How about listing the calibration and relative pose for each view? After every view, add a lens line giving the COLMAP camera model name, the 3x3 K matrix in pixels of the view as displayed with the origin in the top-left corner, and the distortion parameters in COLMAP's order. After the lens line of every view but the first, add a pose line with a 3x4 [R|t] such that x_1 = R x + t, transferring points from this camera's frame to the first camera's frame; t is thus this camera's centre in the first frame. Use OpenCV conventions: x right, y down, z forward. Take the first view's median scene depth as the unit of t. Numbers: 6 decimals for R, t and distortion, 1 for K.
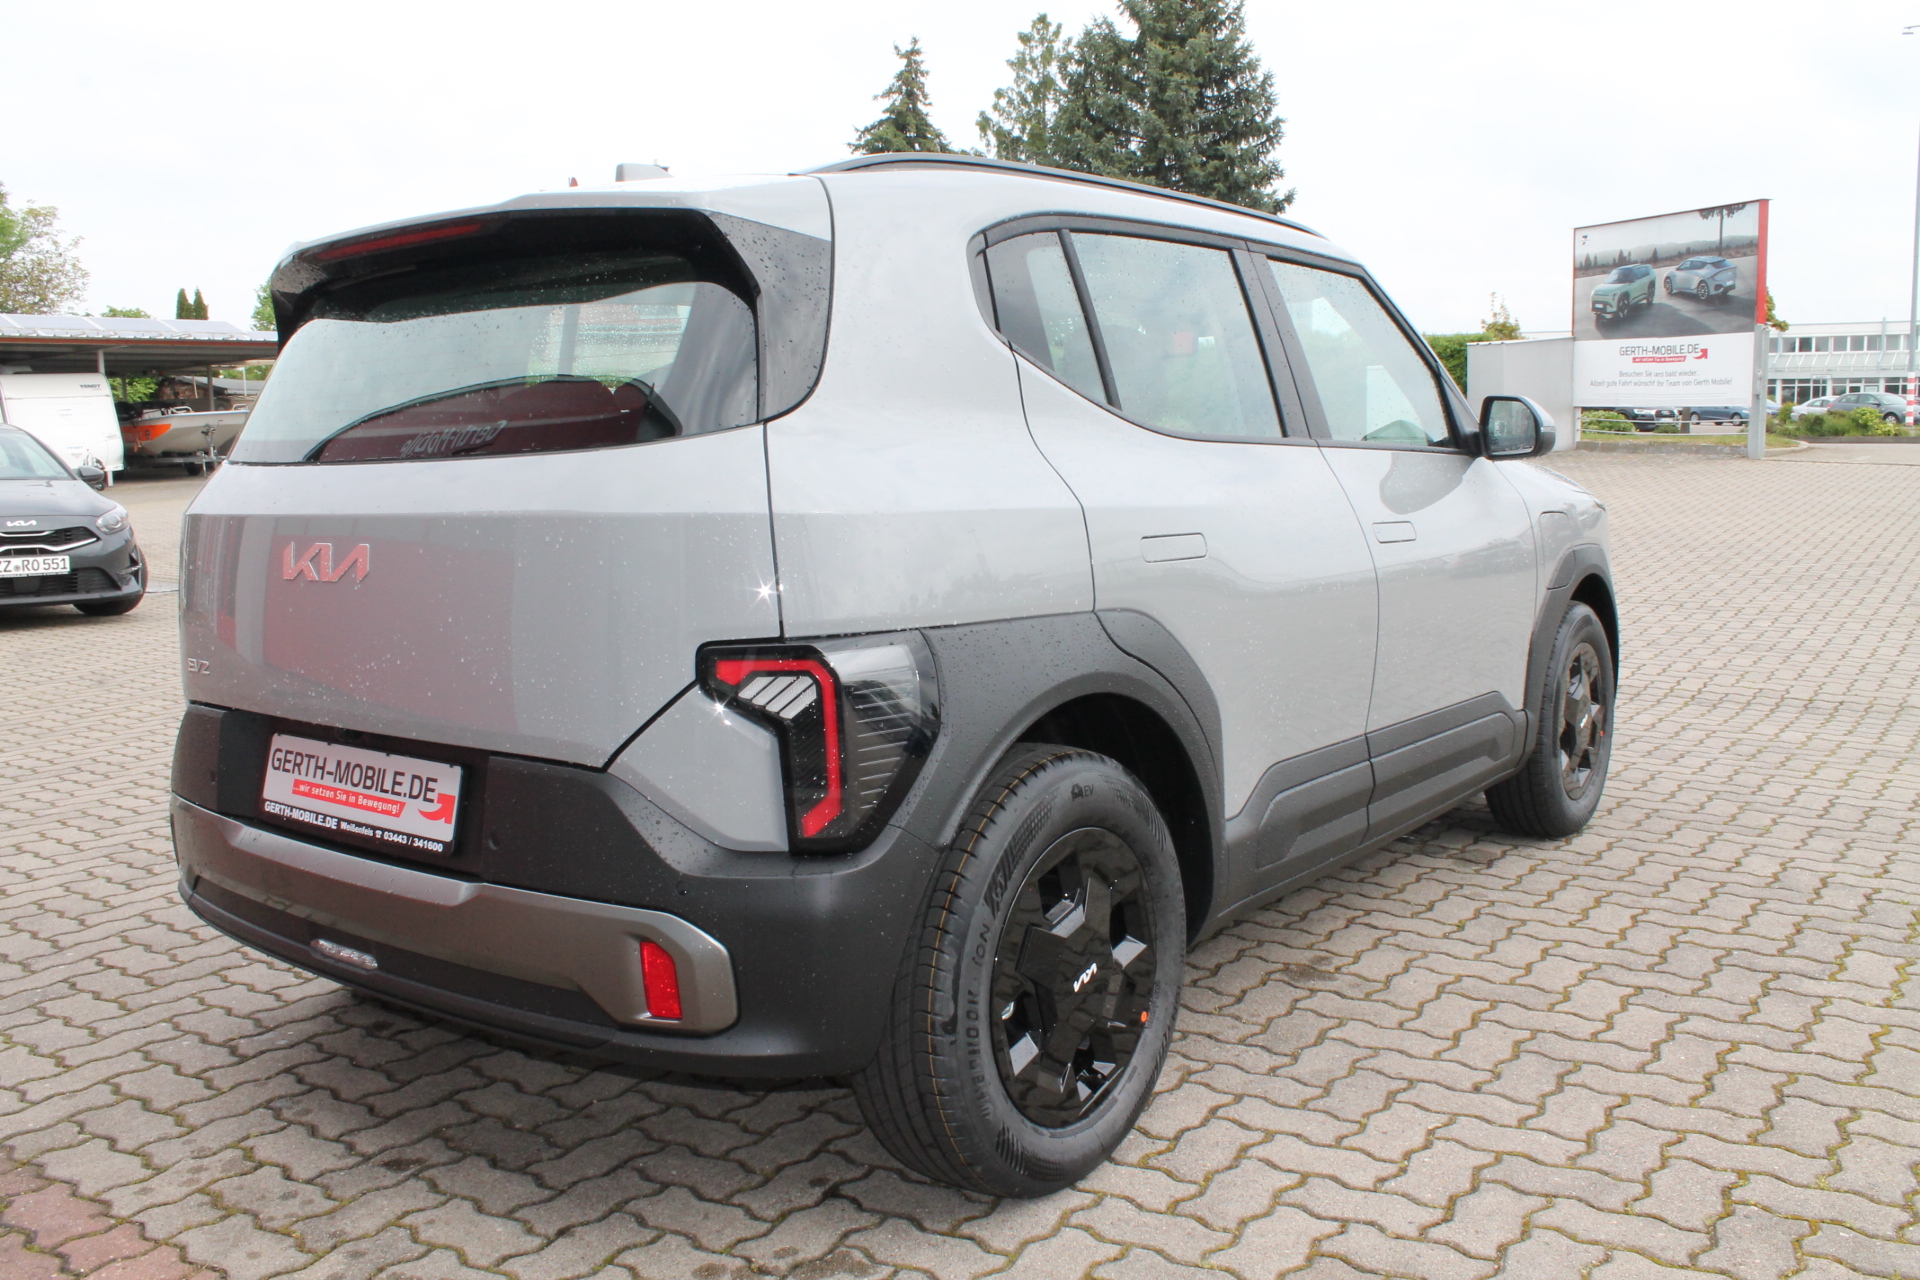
lens RADIAL K [[1610.1, 0, 981.6], [0, 1610.1, 632.2], [0, 0, 1]] dist [-0.165417, 0.146301]
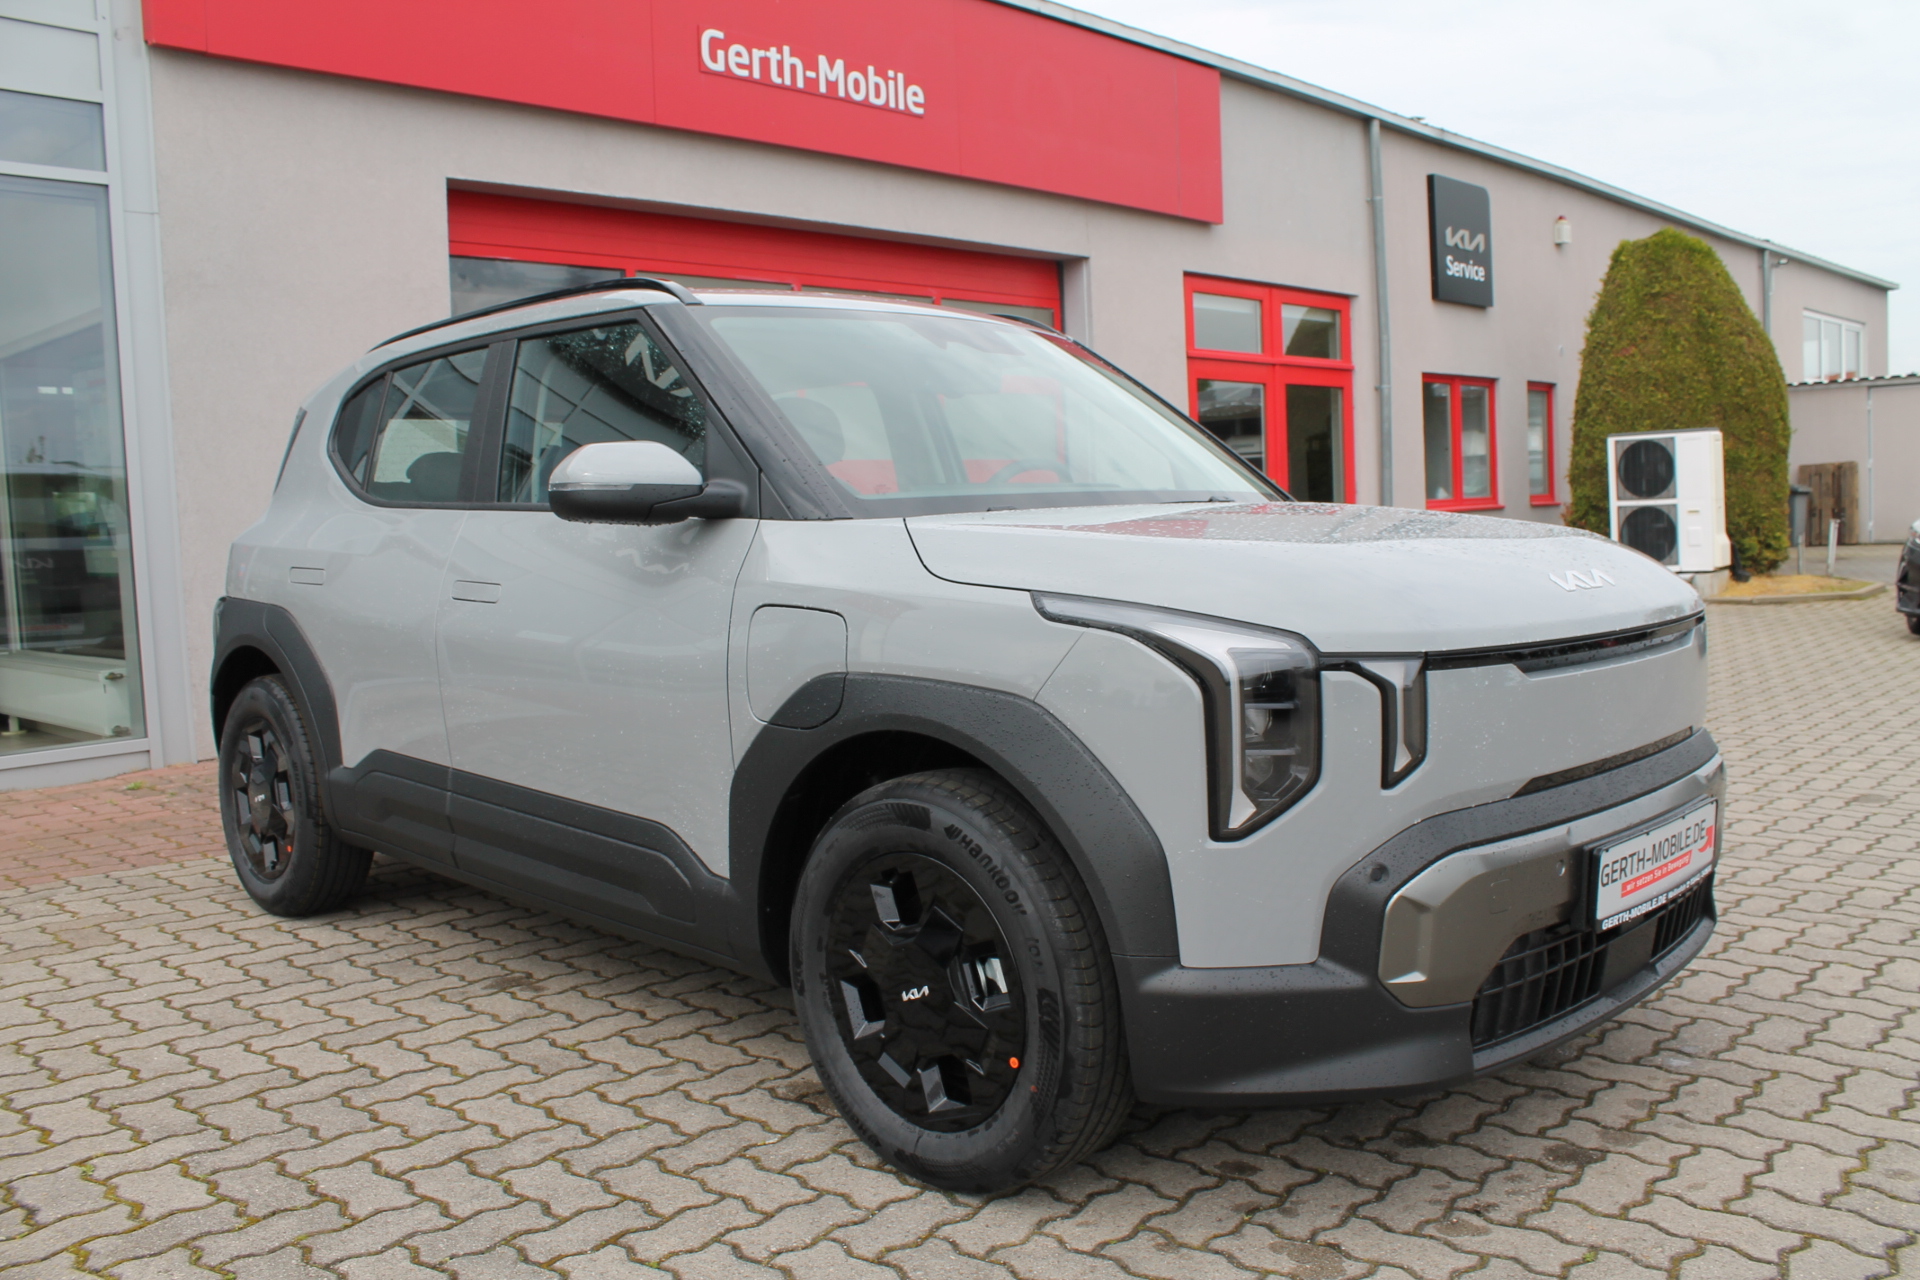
lens RADIAL K [[1610.1, 0, 981.6], [0, 1610.1, 632.2], [0, 0, 1]] dist [-0.165417, 0.146301]
pose [[-0.123466, 0.098824, -0.987416, 1.494869], [-0.090788, 0.989731, 0.110408, -0.217632], [0.988187, 0.103277, -0.113226, 1.734431]]
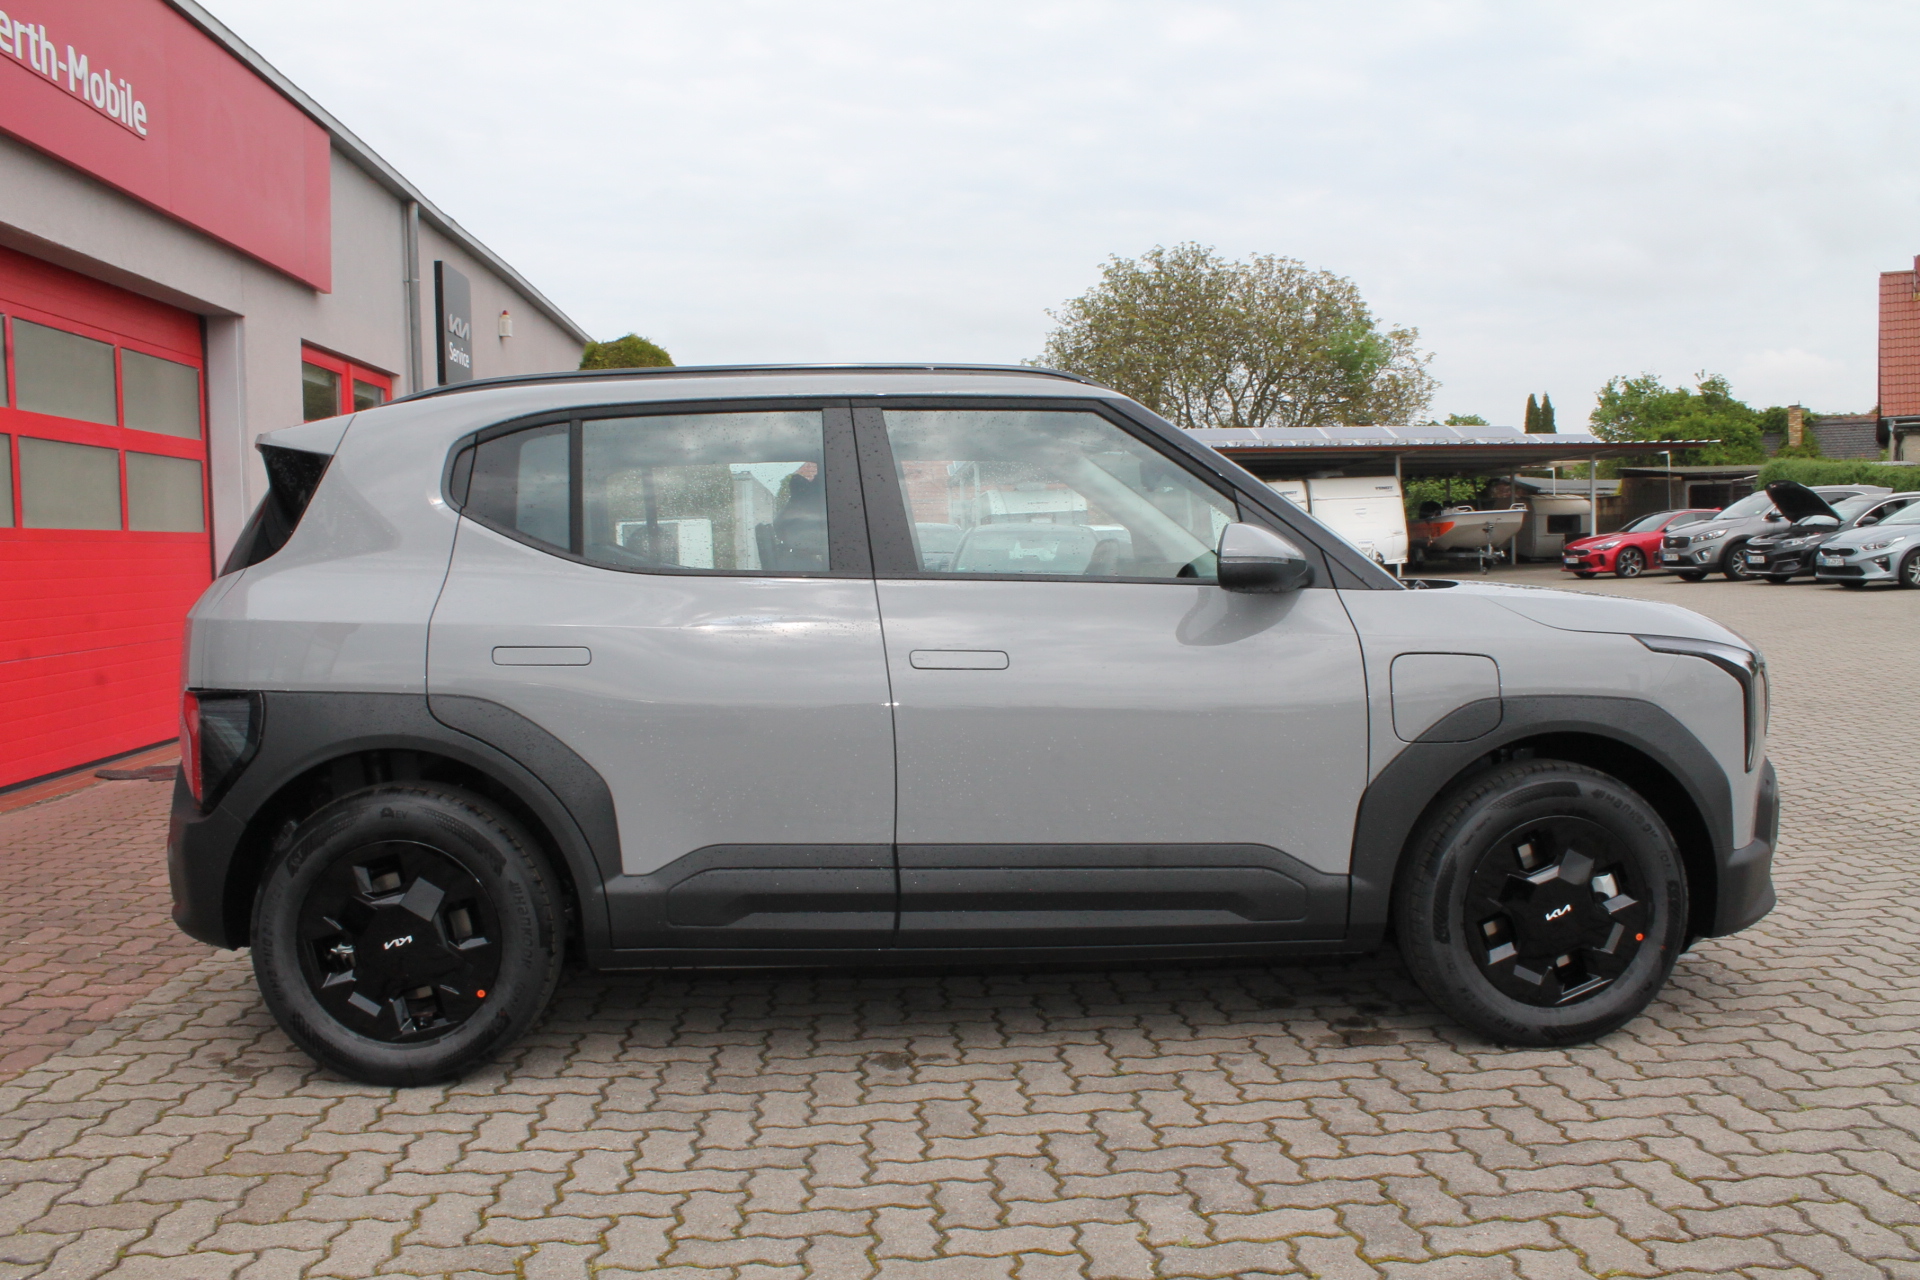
lens RADIAL K [[1610.1, 0, 981.6], [0, 1610.1, 632.2], [0, 0, 1]] dist [-0.165417, 0.146301]
pose [[0.657852, 0.042372, -0.751954, 1.278060], [-0.087647, 0.995939, -0.020558, -0.072524], [0.748030, 0.079431, 0.658894, 0.369059]]
